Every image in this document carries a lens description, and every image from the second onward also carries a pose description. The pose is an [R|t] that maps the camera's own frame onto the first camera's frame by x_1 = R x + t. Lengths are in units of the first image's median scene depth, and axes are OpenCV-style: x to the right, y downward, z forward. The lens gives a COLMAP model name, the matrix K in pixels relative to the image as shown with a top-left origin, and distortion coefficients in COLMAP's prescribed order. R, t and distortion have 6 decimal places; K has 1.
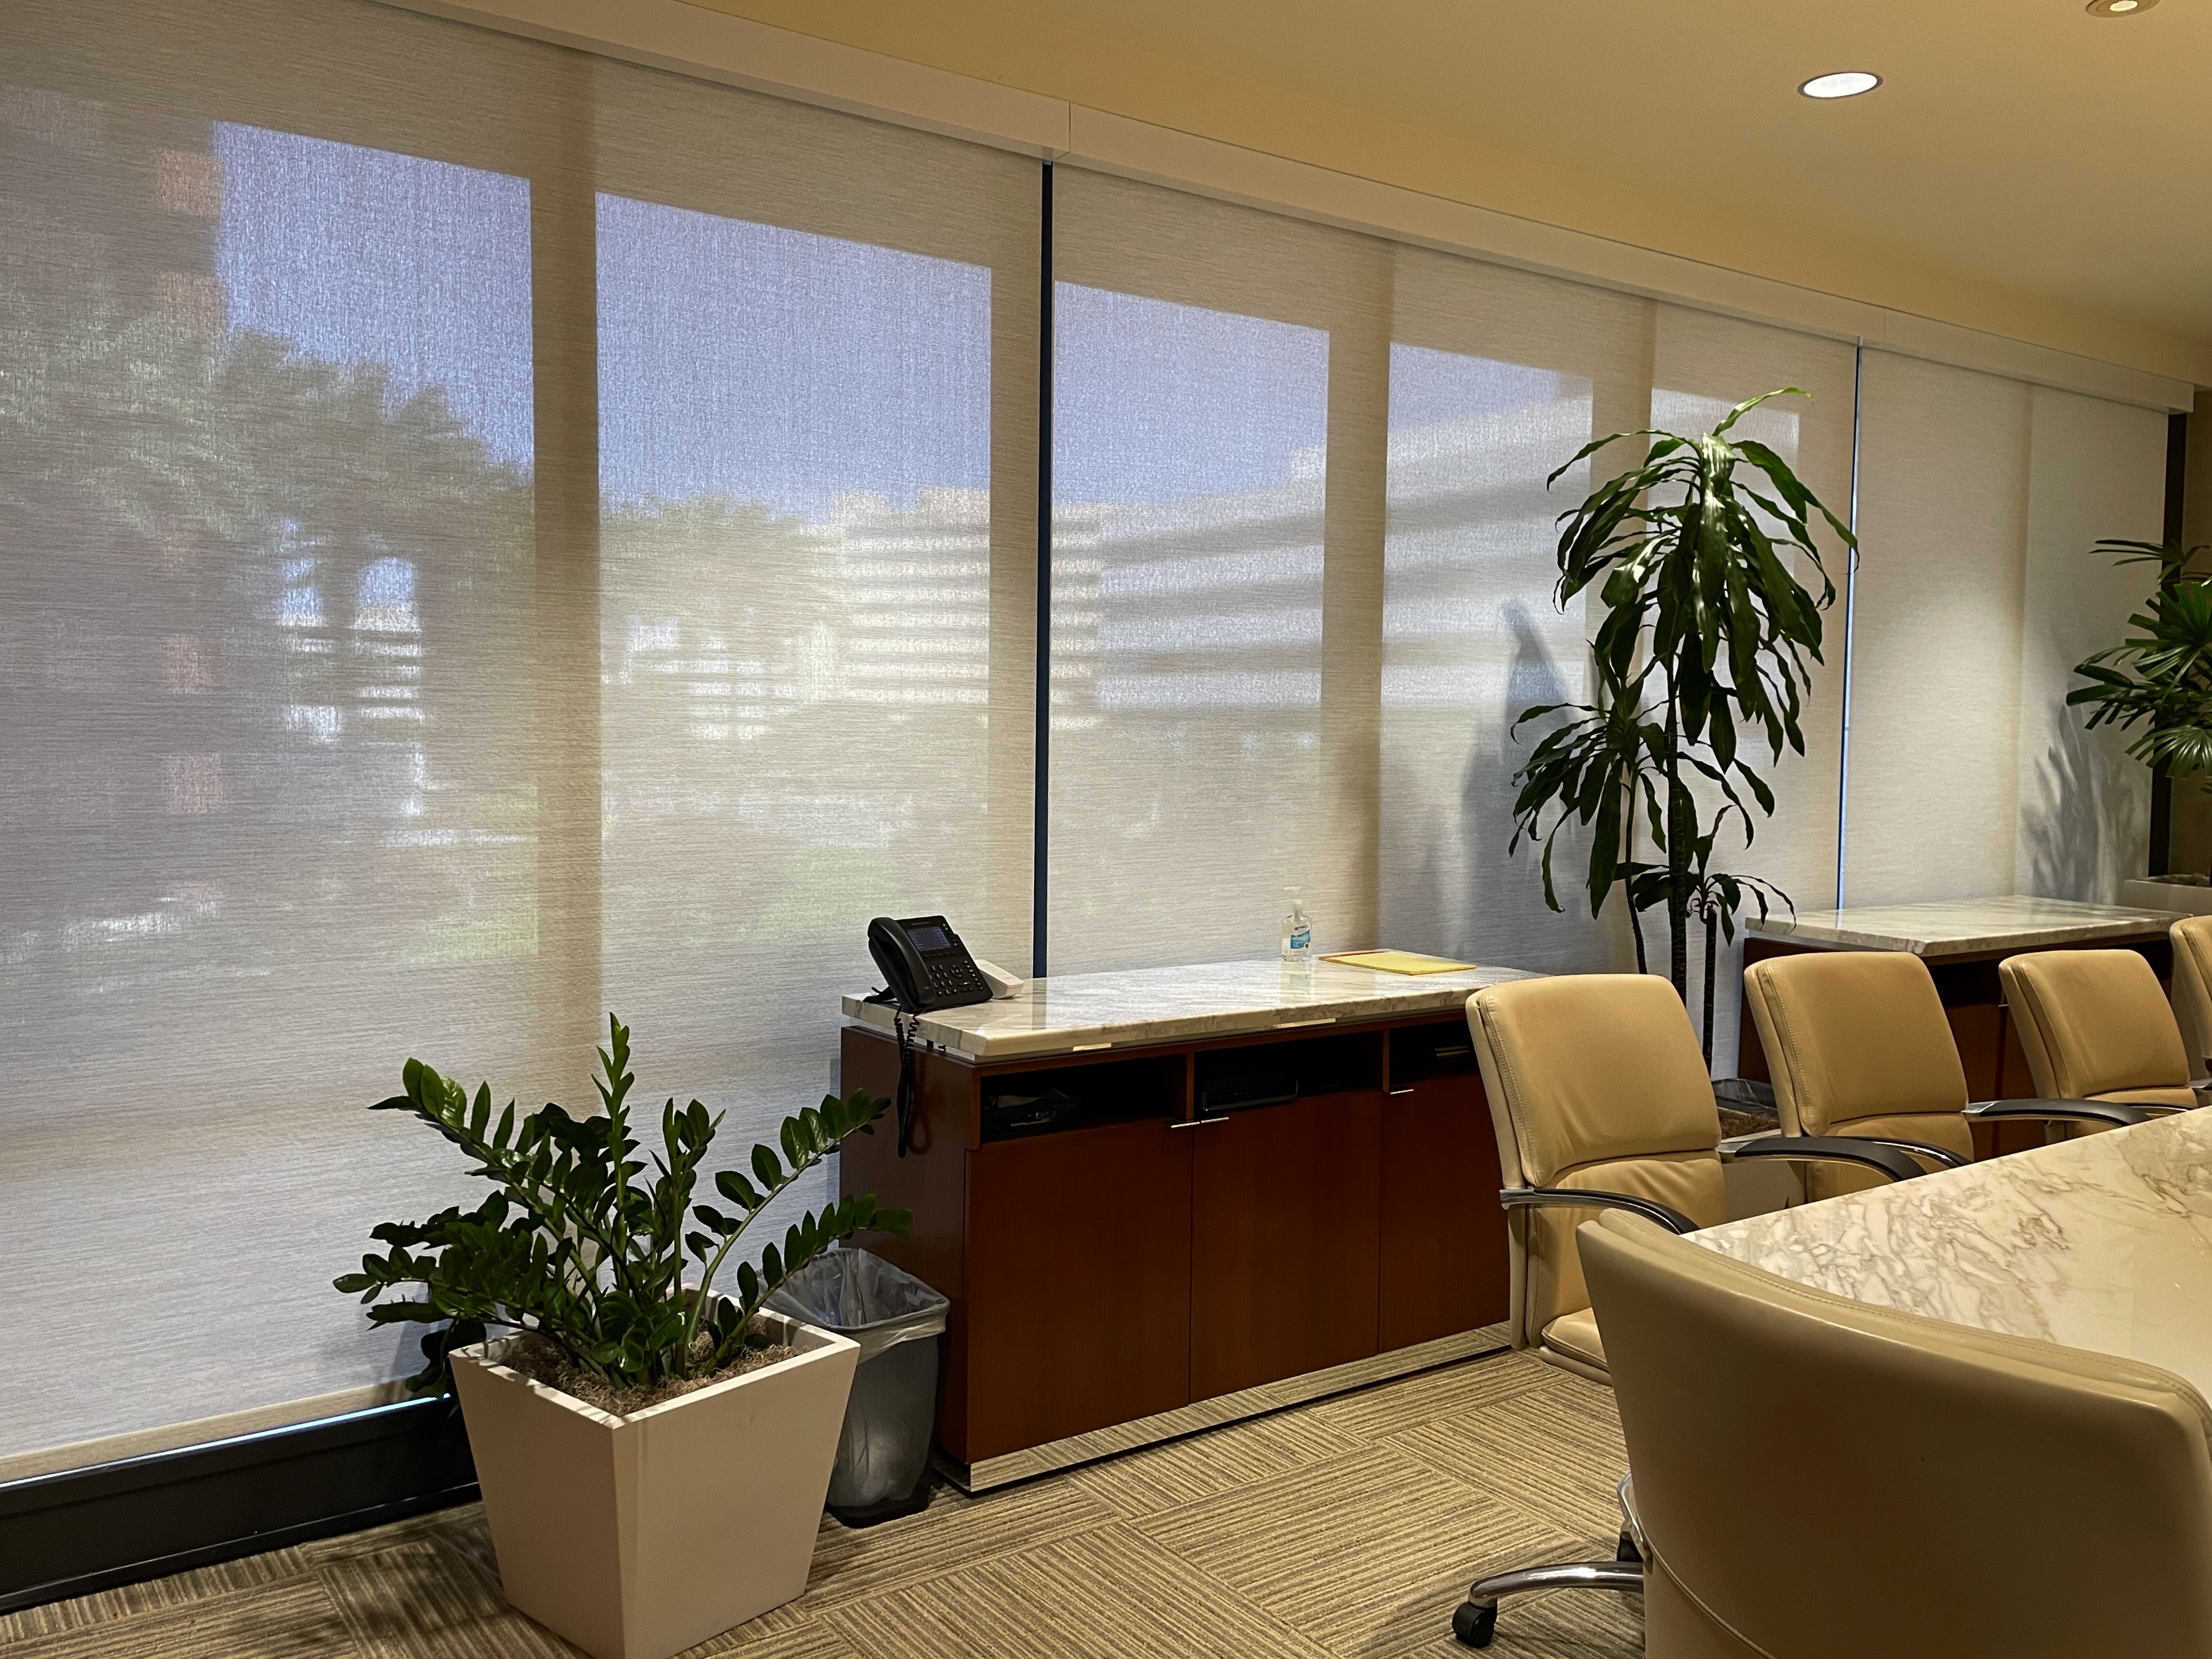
lens RADIAL K [[1683.5, 0, 1105.1], [0, 1683.5, 828.6], [0, 0, 1]] dist [-0.005178, -0.002145]
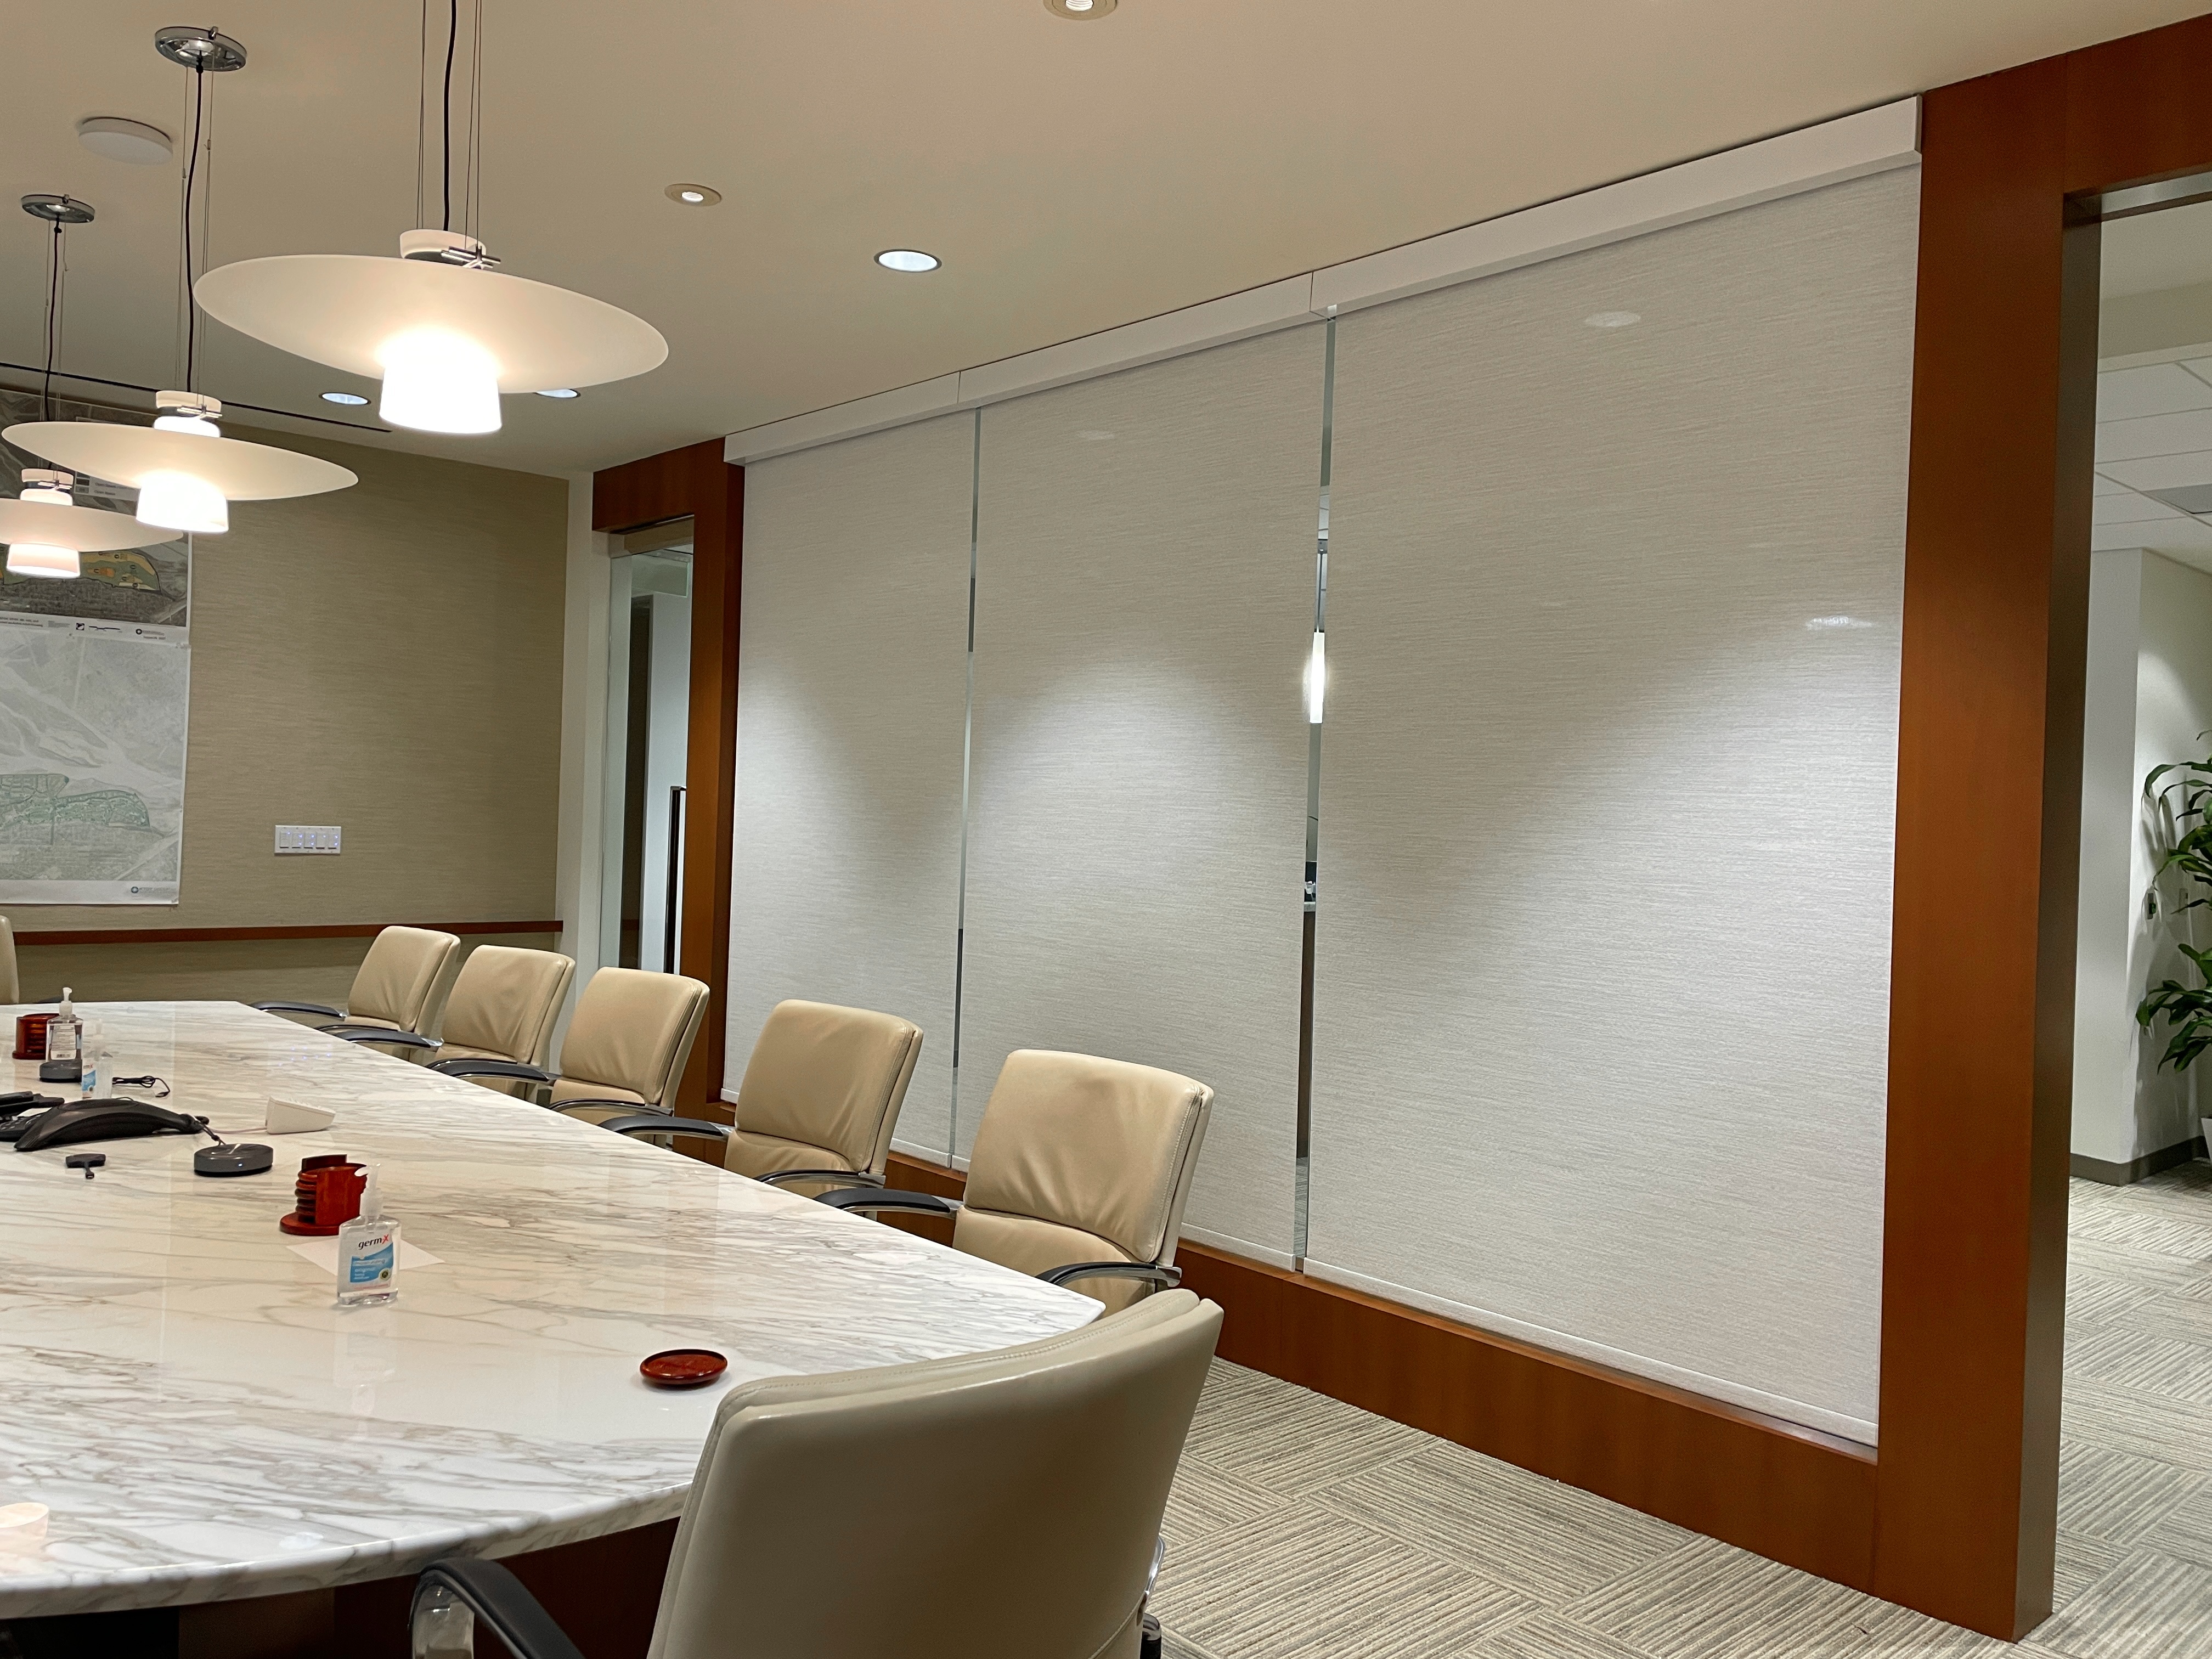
lens RADIAL K [[1683.5, 0, 1104.9], [0, 1683.5, 828.1], [0, 0, 1]] dist [-0.005178, -0.002145]
pose [[-0.081359, -0.024701, 0.996379, -0.368691], [0.025966, 0.999301, 0.026894, -0.048275], [-0.996347, 0.028060, -0.080661, 0.583174]]
